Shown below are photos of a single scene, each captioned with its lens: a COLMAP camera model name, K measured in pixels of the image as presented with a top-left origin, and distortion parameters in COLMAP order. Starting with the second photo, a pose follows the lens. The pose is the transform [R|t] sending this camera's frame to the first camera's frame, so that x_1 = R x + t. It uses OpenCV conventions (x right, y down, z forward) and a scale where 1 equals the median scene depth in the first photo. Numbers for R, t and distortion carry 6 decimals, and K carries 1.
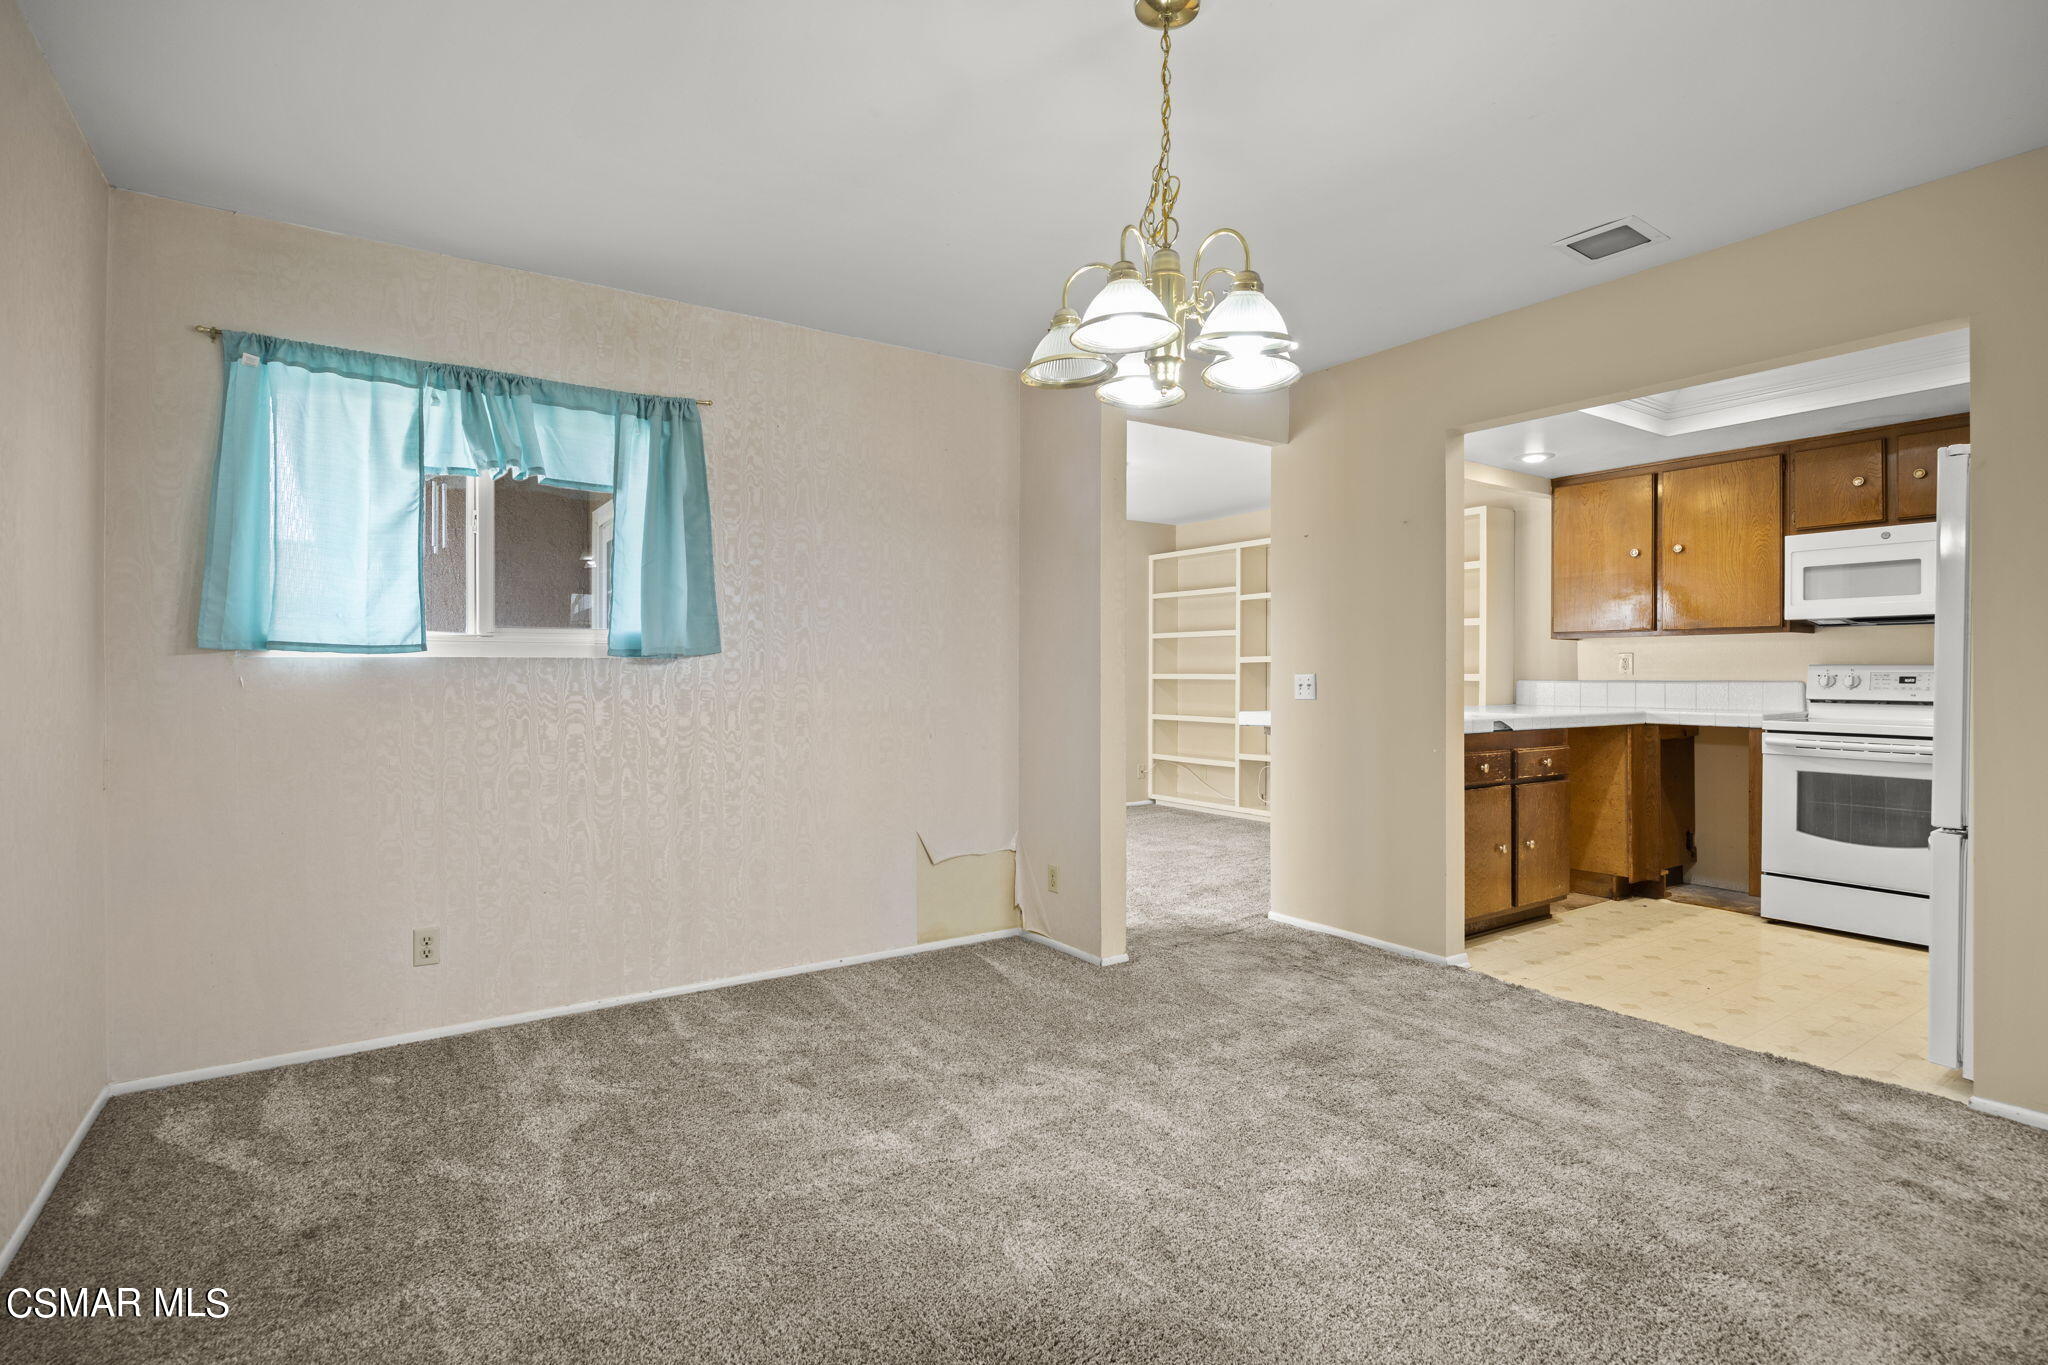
lens RADIAL K [[990.2, 0, 1018.6], [0, 990.2, 673.8], [0, 0, 1]] dist [-0.009365, 0.000177]
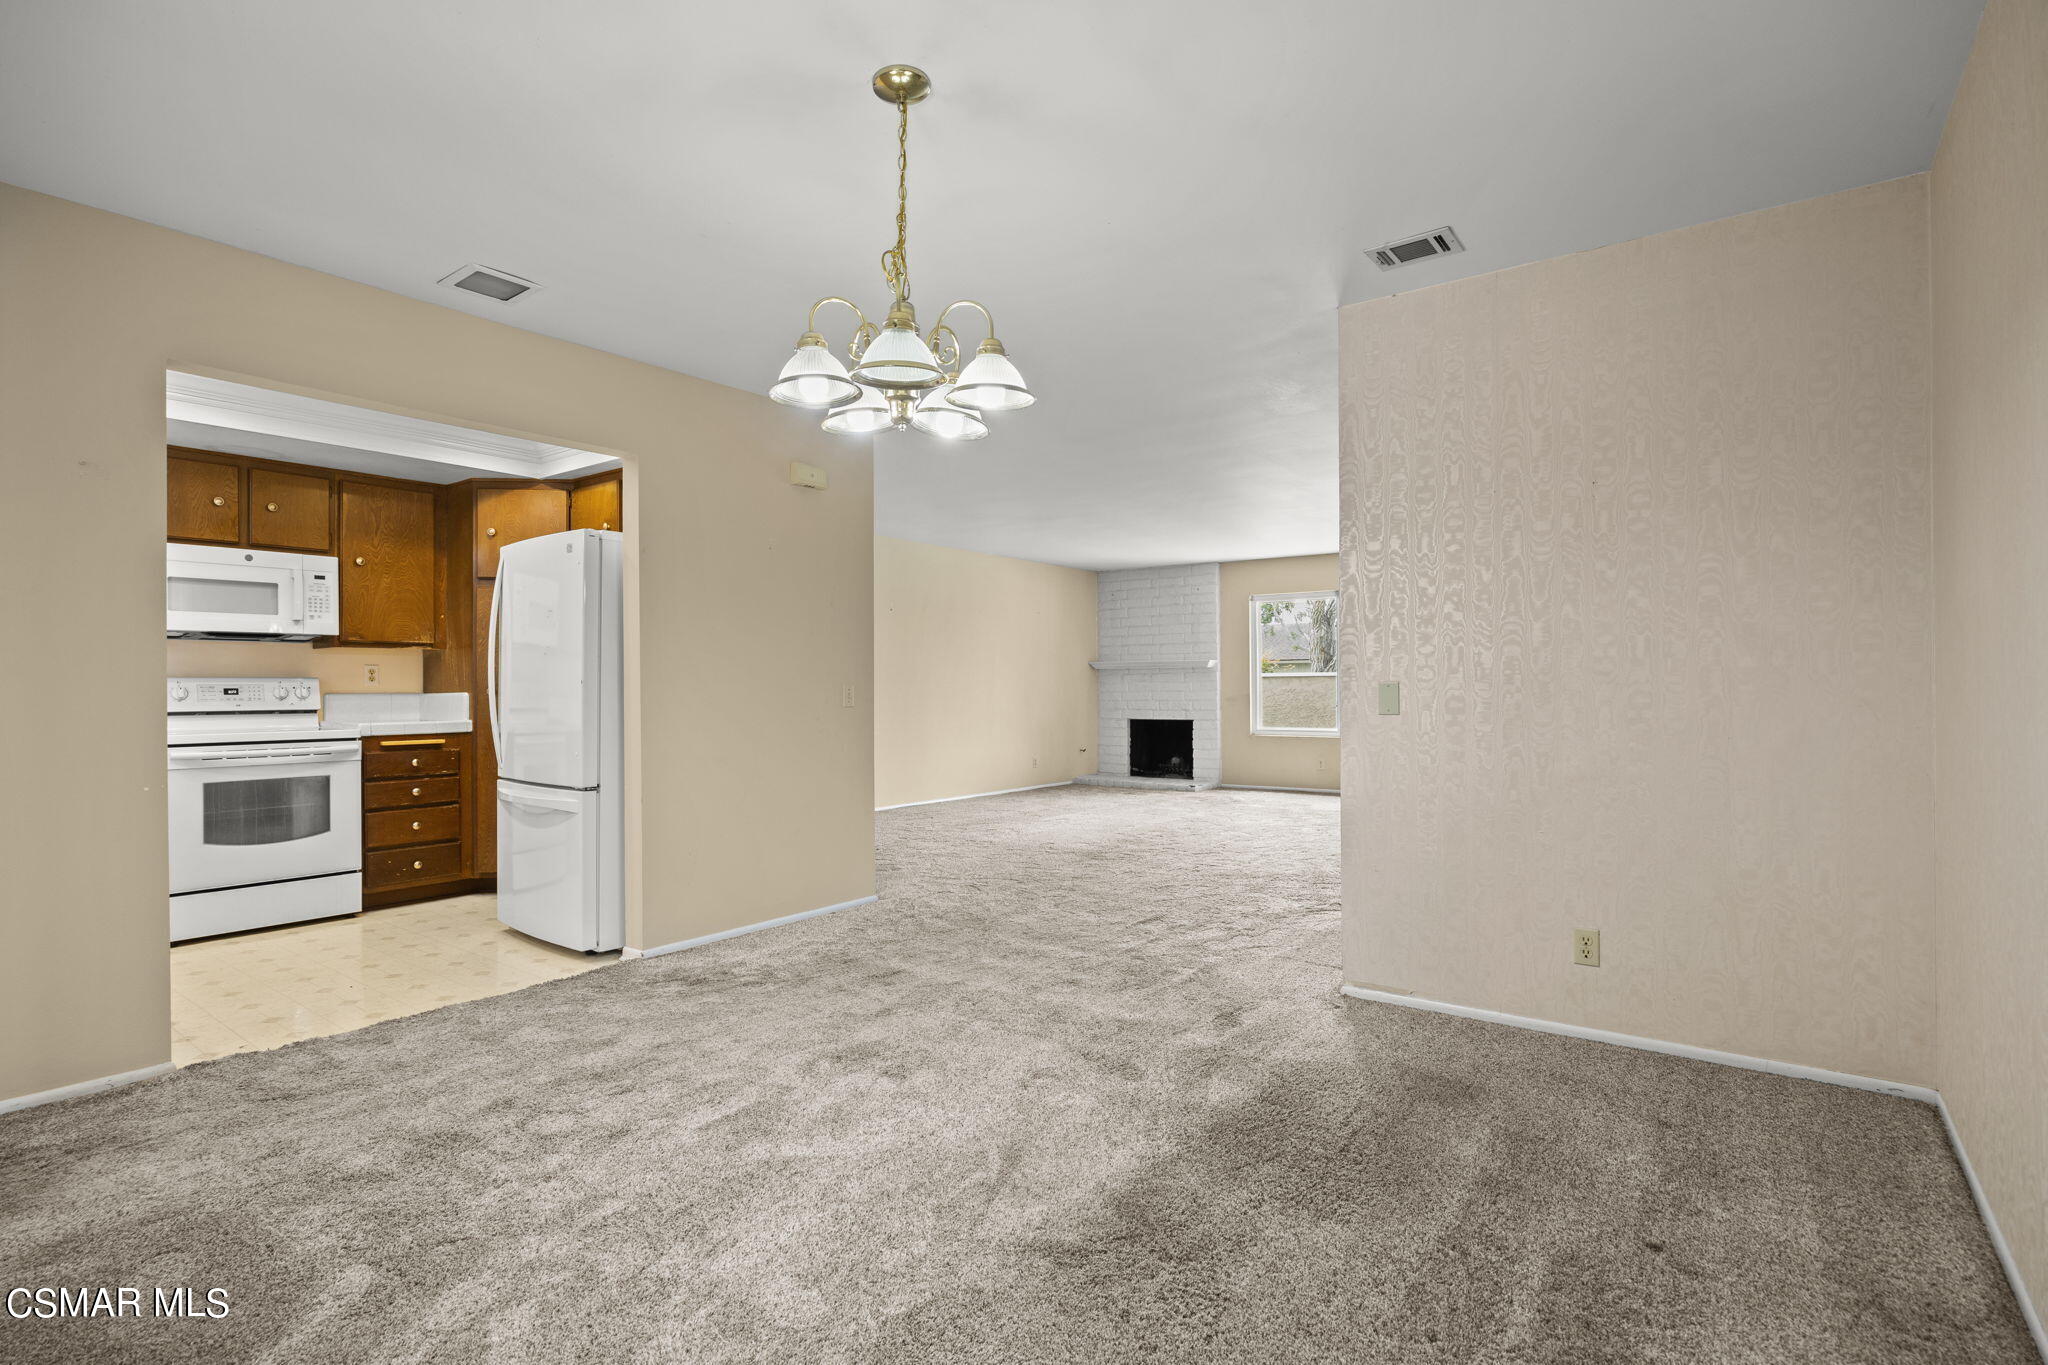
lens RADIAL K [[990.2, 0, 1020.8], [0, 990.2, 687.2], [0, 0, 1]] dist [-0.009365, 0.000177]
pose [[-0.322752, -0.001429, 0.946483, -0.390905], [0.005896, 0.999976, 0.003520, 0.002741], [-0.946465, 0.006717, -0.322736, 0.507126]]
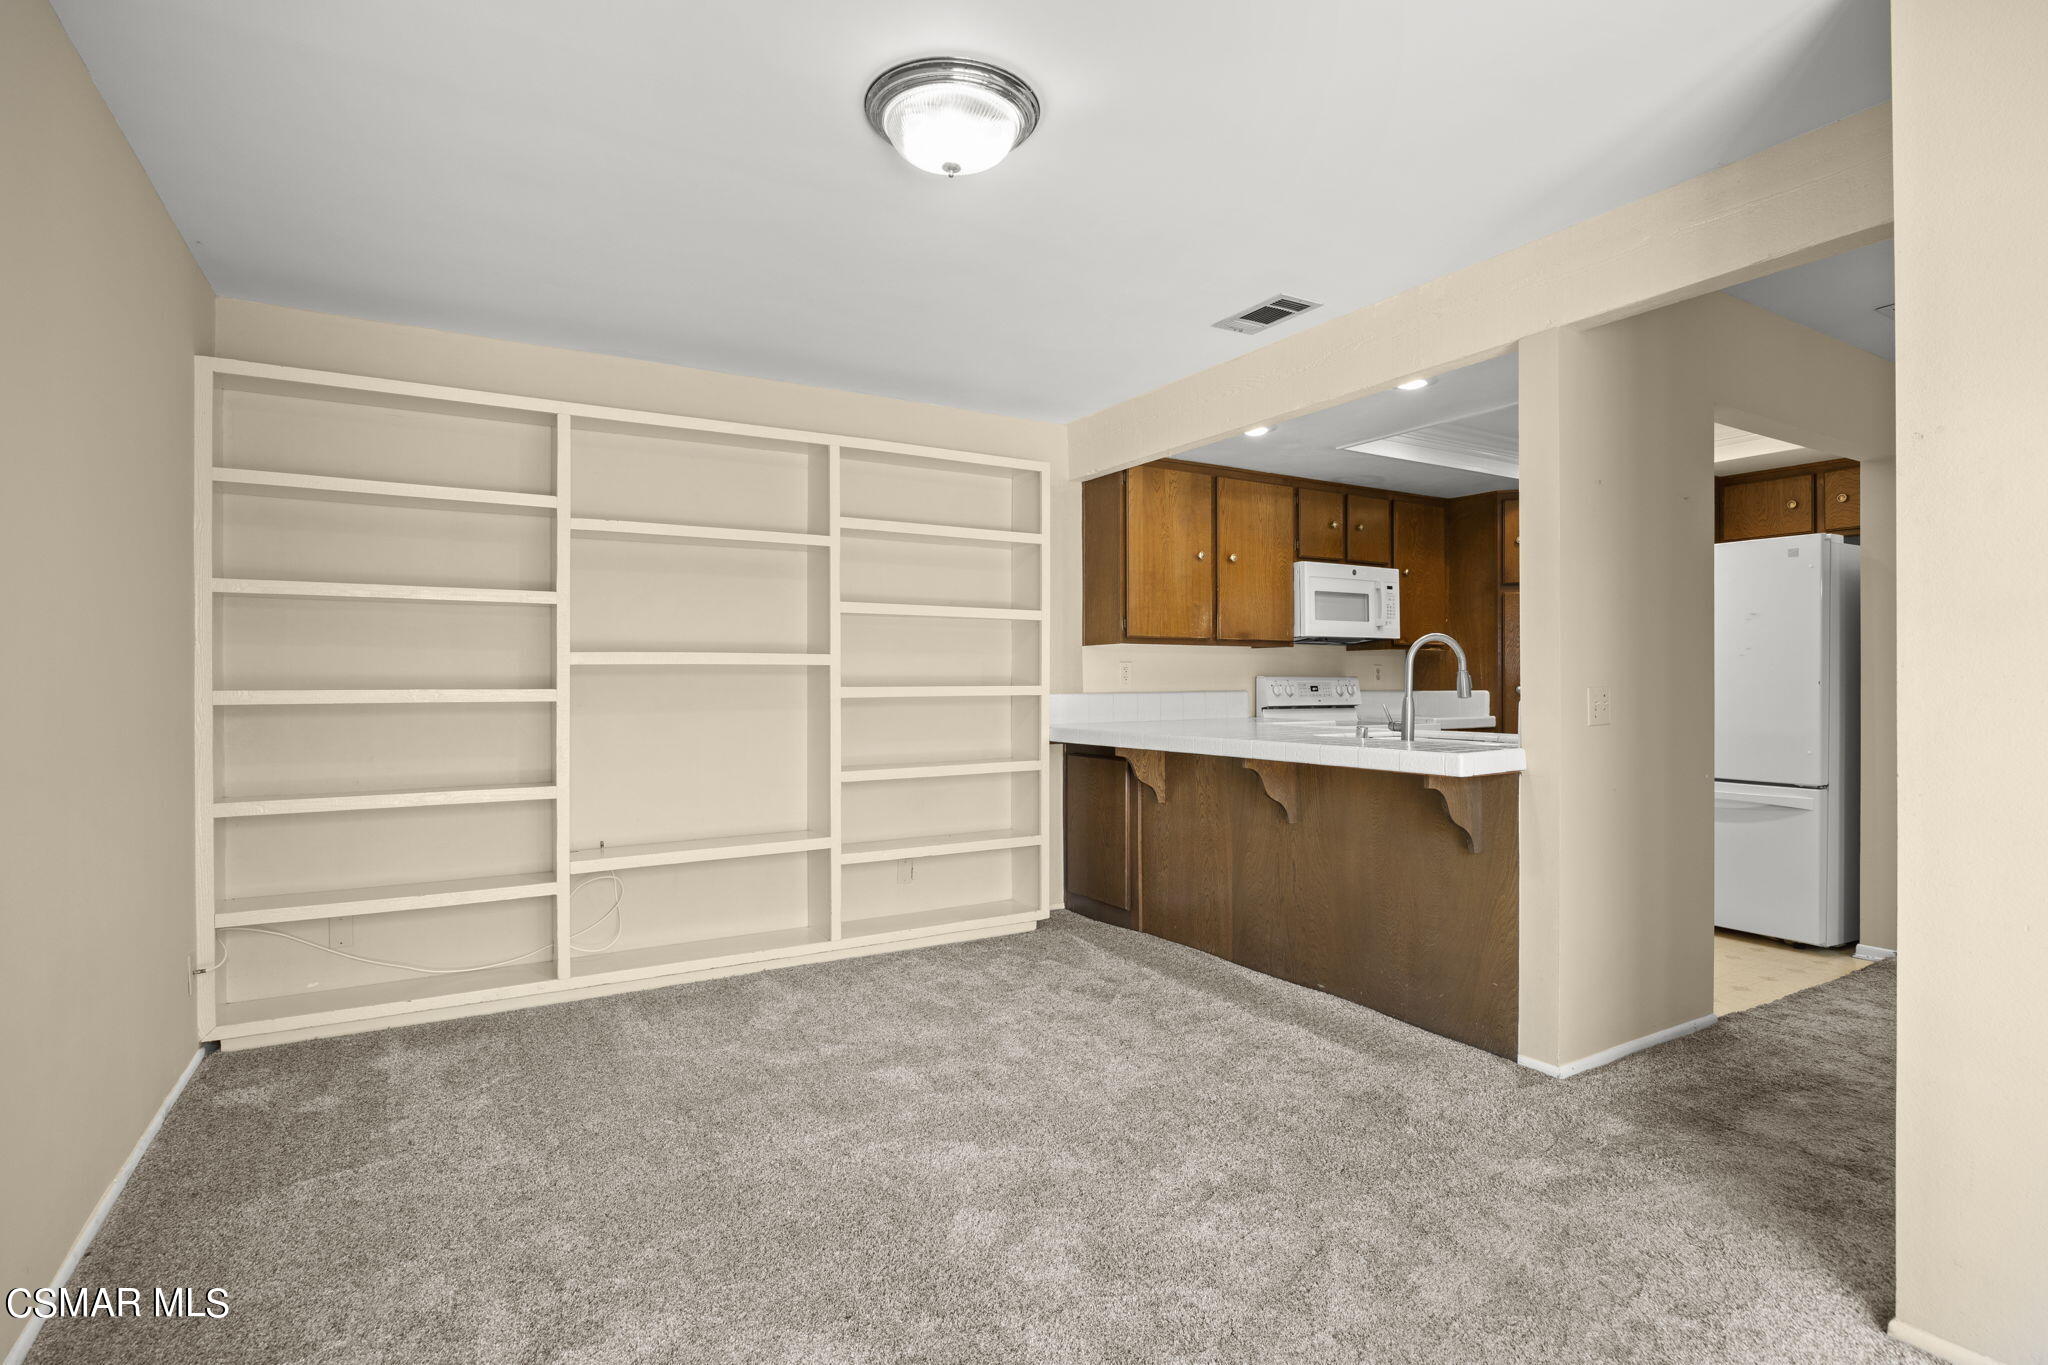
lens RADIAL K [[1035.9, 0, 1033.8], [0, 1035.9, 674.9], [0, 0, 1]] dist [-0.008450, 0.000116]
pose [[0.034303, 0.000137, 0.999411, -0.409524], [0.001196, 0.999999, -0.000178, -0.010873], [-0.999411, 0.001201, 0.034303, 1.265868]]
